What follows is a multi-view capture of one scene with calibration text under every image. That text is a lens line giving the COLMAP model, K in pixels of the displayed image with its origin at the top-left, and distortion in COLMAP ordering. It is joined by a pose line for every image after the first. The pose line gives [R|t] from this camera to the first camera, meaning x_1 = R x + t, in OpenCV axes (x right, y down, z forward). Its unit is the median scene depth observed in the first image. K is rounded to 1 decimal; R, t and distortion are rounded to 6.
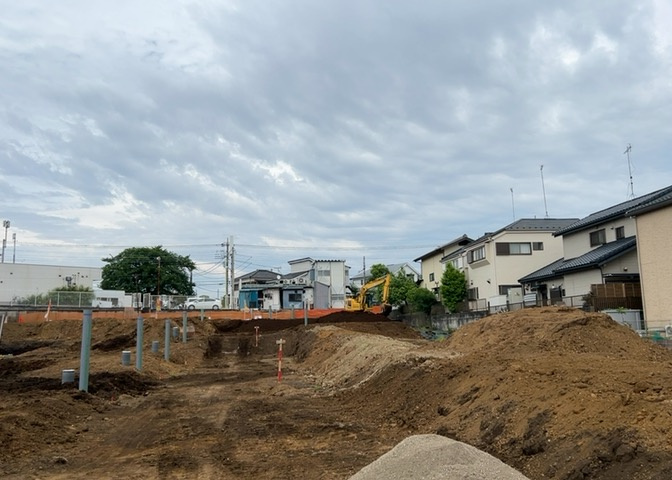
lens RADIAL K [[617.0, 0, 335.6], [0, 617.0, 249.9], [0, 0, 1]] dist [0.111246, -0.207361]
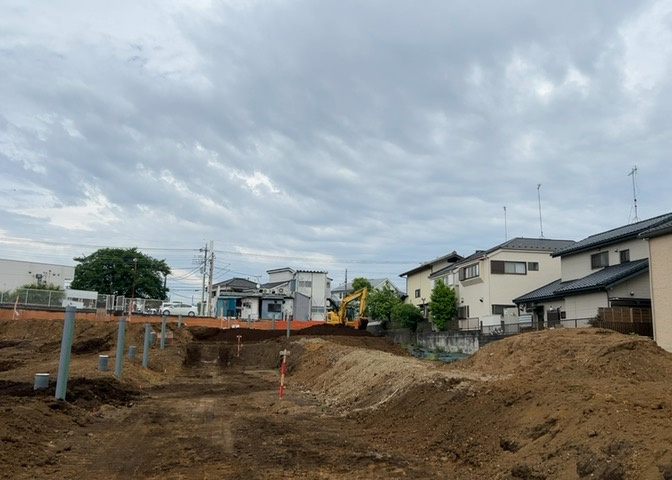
lens RADIAL K [[617.0, 0, 335.6], [0, 617.0, 249.9], [0, 0, 1]] dist [0.111246, -0.207361]
pose [[0.997766, 0.052675, 0.041095, -0.018285], [-0.051748, 0.998389, -0.023289, 0.005122], [-0.042255, 0.021110, 0.998884, 0.029632]]
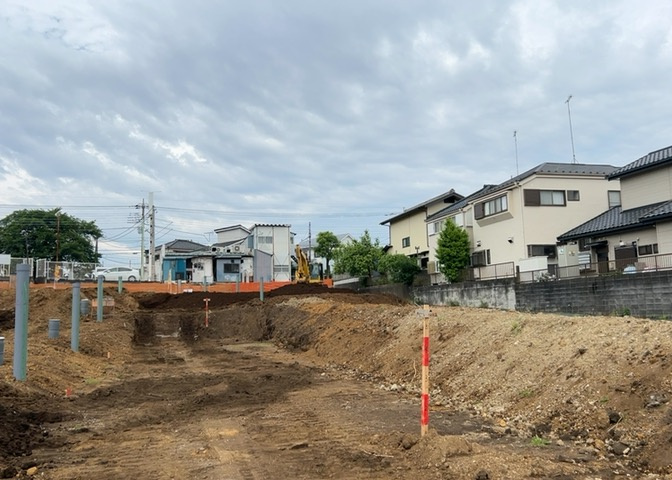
lens RADIAL K [[617.0, 0, 335.6], [0, 617.0, 249.9], [0, 0, 1]] dist [0.111246, -0.207361]
pose [[0.989640, 0.011286, 0.143126, -0.058844], [-0.015917, 0.999385, 0.031257, 0.031076], [-0.142685, -0.033211, 0.989211, 0.199778]]
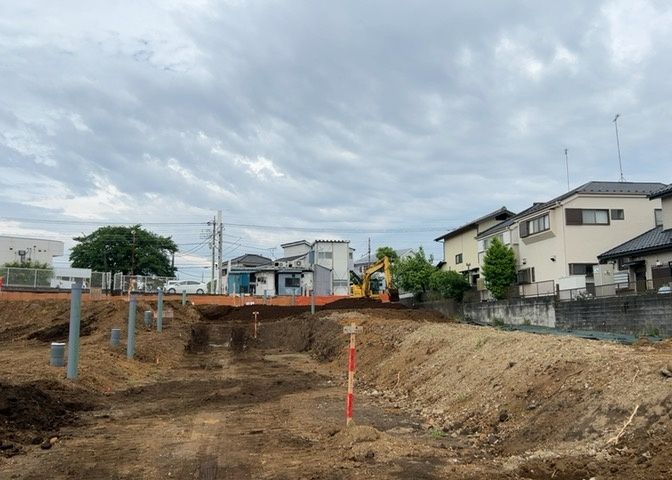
lens RADIAL K [[617.0, 0, 335.6], [0, 617.0, 249.9], [0, 0, 1]] dist [0.111246, -0.207361]
pose [[0.999550, 0.016588, 0.024990, -0.034766], [-0.016886, 0.999788, 0.011742, 0.025978], [-0.024790, -0.012158, 0.999619, 0.166677]]
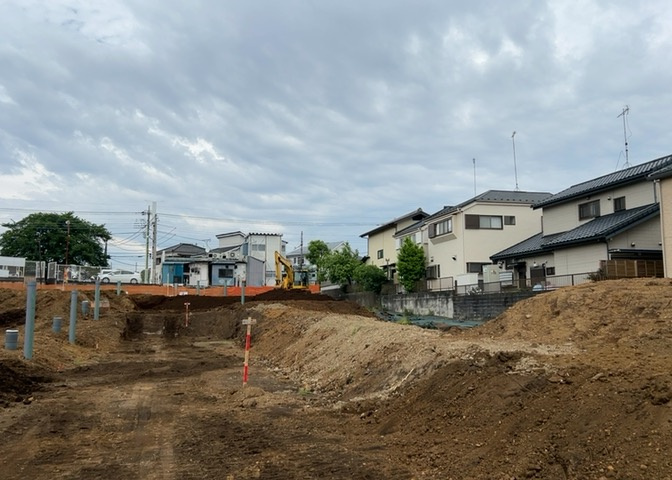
lens RADIAL K [[617.0, 0, 335.6], [0, 617.0, 249.9], [0, 0, 1]] dist [0.111246, -0.207361]
pose [[0.991695, 0.033805, 0.124088, -0.024988], [-0.037483, 0.998921, 0.027422, 0.015725], [-0.123028, -0.031845, 0.991892, 0.104134]]
